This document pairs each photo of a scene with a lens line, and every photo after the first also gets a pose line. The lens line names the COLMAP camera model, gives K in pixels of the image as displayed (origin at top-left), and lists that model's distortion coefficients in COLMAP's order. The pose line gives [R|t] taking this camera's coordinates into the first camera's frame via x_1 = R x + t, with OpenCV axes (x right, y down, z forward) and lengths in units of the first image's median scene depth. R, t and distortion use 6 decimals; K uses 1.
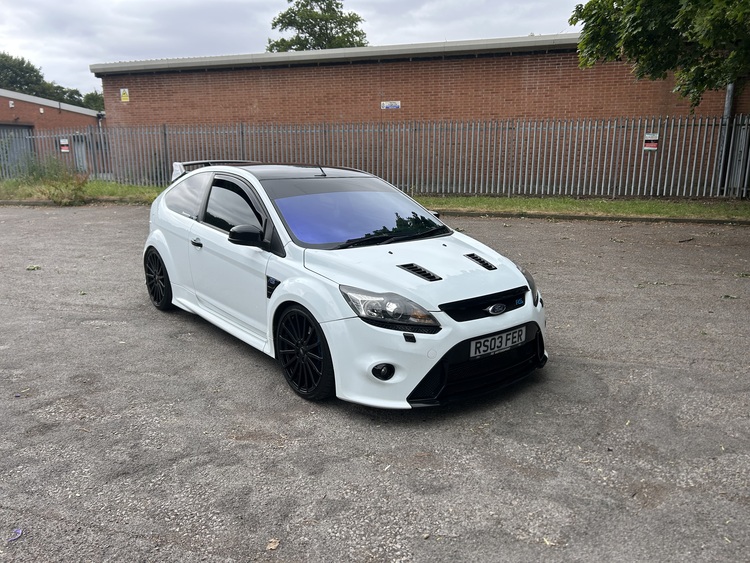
lens RADIAL K [[565.1, 0, 375.0], [0, 565.1, 281.5], [0, 0, 1]] dist [0.000971, 0.000590]
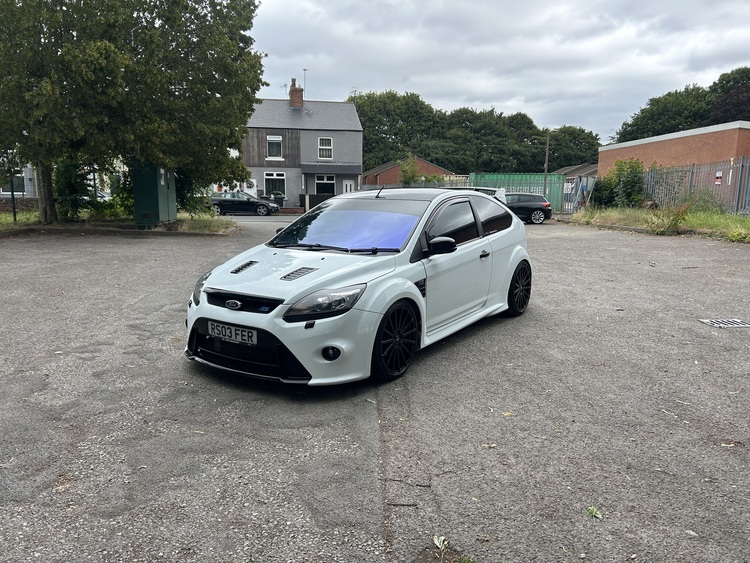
lens RADIAL K [[565.1, 0, 375.0], [0, 565.1, 281.5], [0, 0, 1]] dist [0.000971, 0.000590]
pose [[0.313442, 0.165706, -0.935038, 1.658479], [-0.220738, 0.970399, 0.097977, -0.211518], [0.923595, 0.175688, 0.340742, 1.017004]]
